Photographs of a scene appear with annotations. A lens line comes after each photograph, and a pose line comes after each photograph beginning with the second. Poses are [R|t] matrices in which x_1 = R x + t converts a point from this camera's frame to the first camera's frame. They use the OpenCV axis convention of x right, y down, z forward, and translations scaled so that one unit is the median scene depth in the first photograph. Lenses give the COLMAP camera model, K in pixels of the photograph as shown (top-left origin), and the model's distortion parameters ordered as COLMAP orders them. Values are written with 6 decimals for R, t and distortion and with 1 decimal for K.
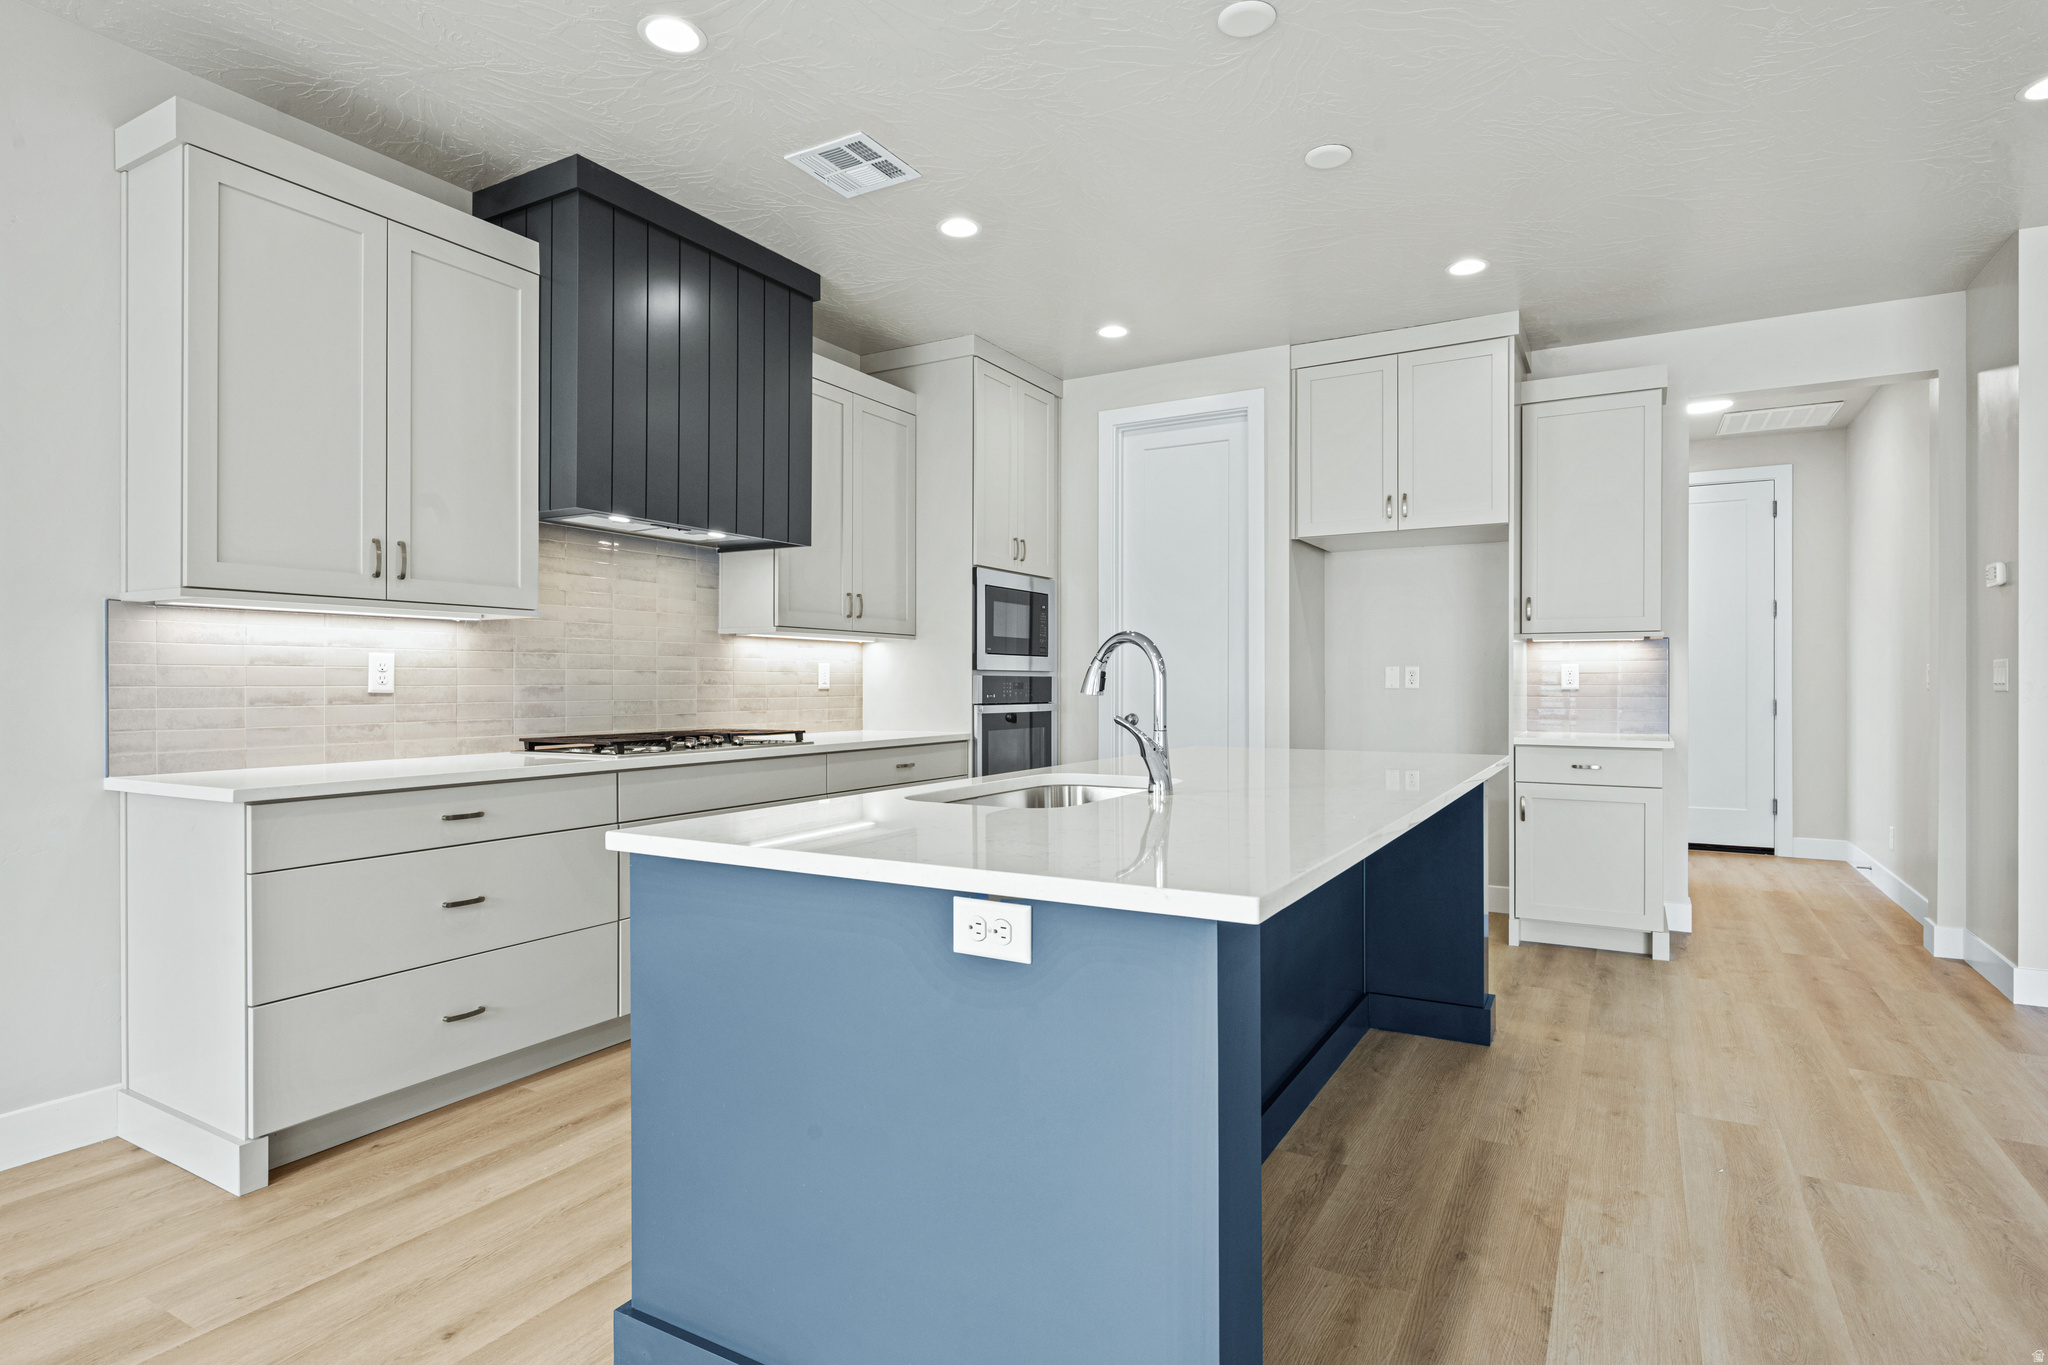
lens RADIAL K [[1059.8, 0, 1031.5], [0, 1059.8, 691.3], [0, 0, 1]] dist [-0.001980, -0.000615]
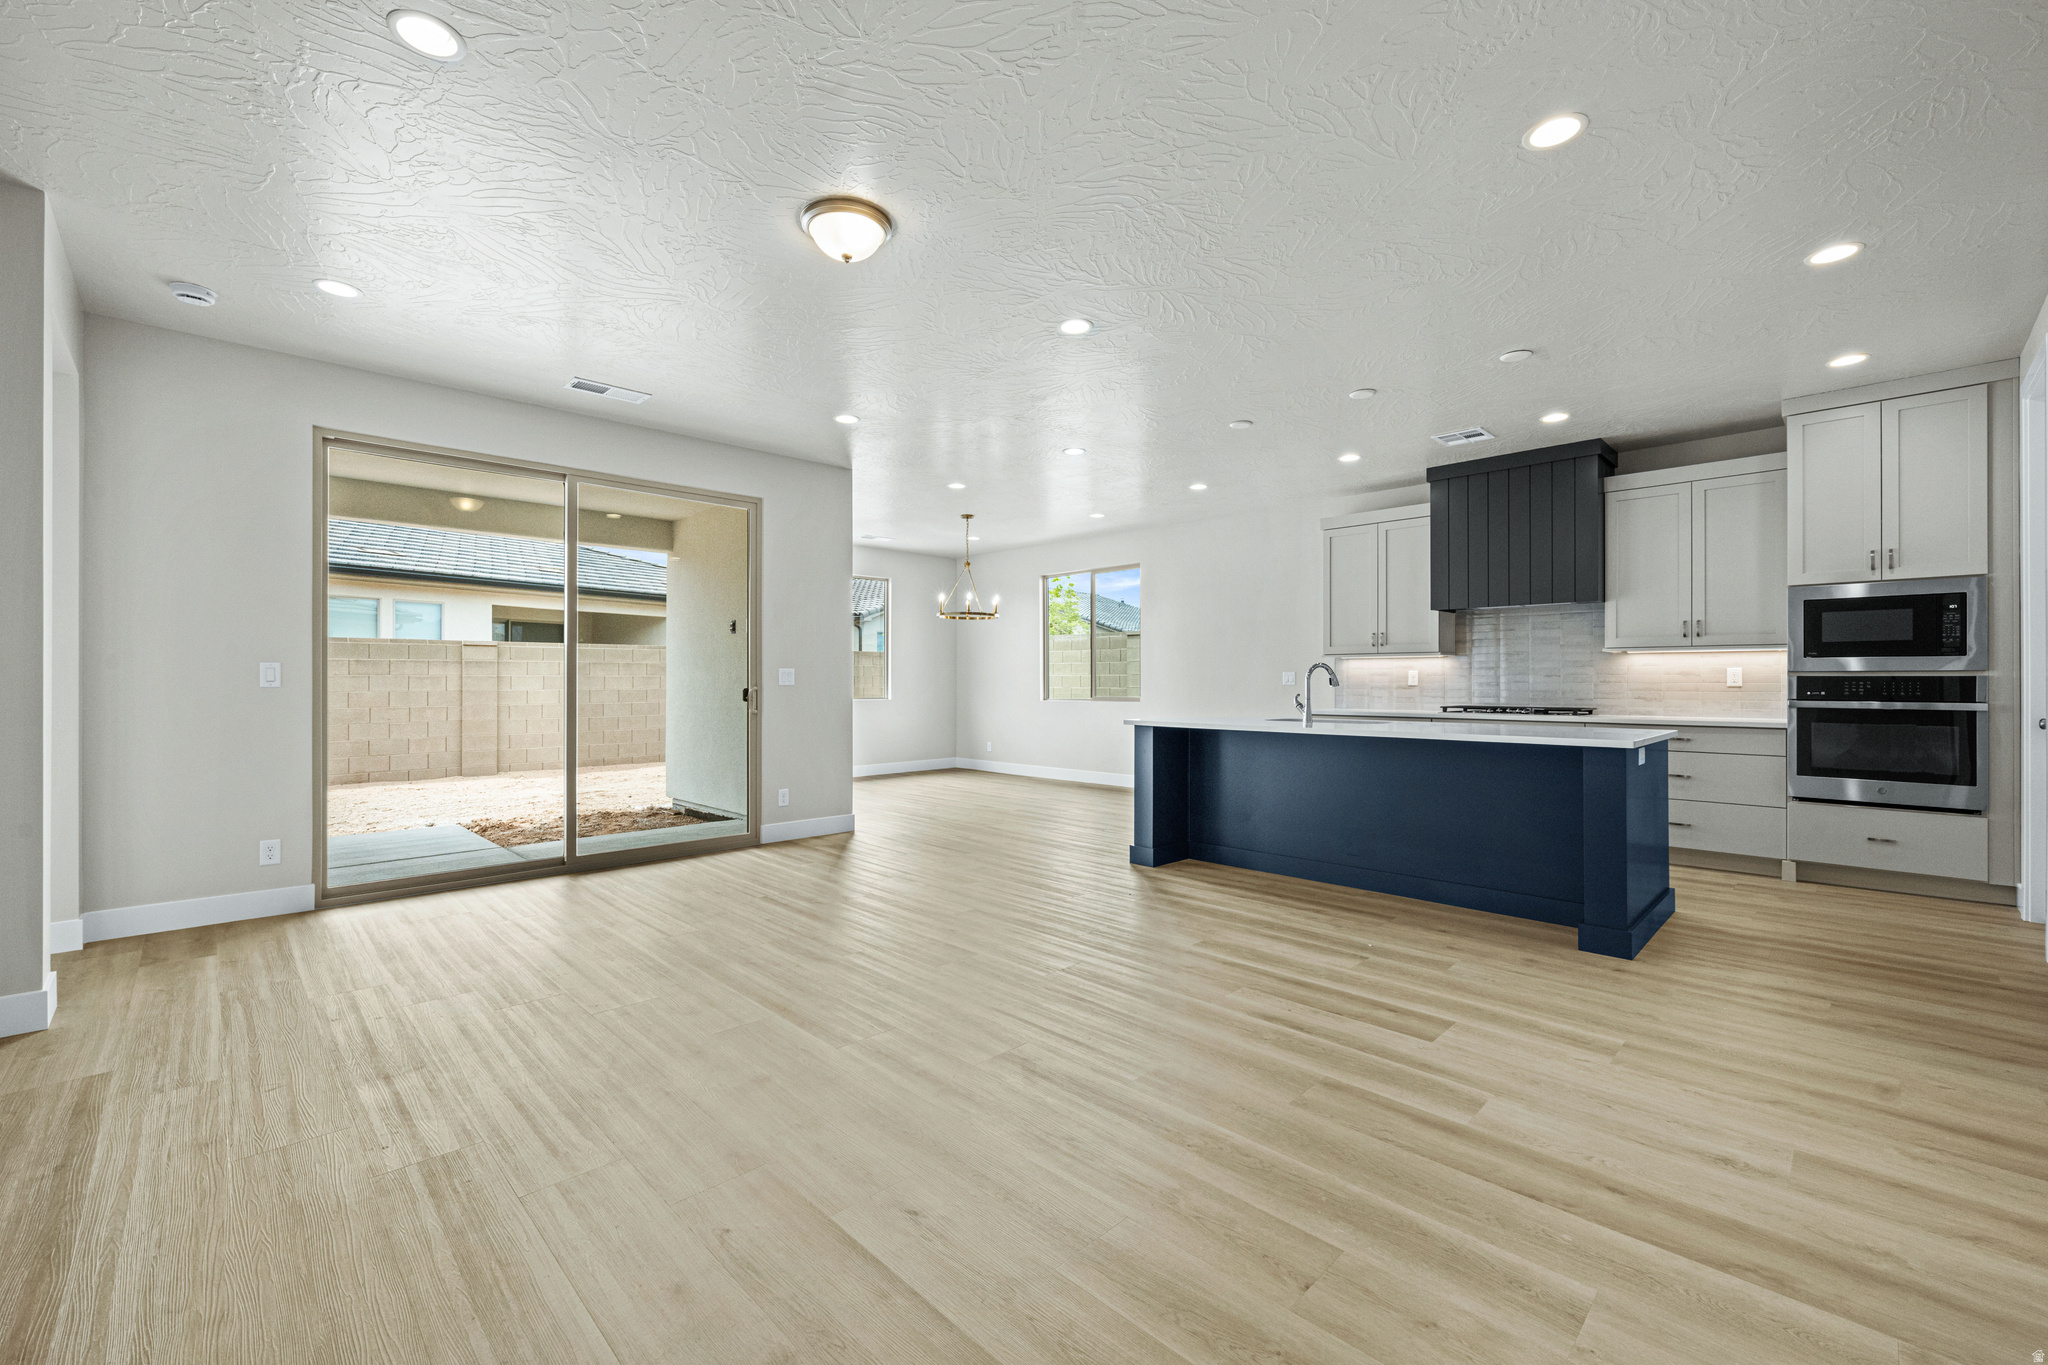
lens RADIAL K [[825.8, 0, 1021.1], [0, 825.8, 676.6], [0, 0, 1]] dist [0.000654, 0.000070]
pose [[-0.274722, -0.003823, -0.961516, 1.110705], [-0.007173, 0.999972, -0.001926, -0.006102], [0.961497, 0.006367, -0.274741, 0.402966]]
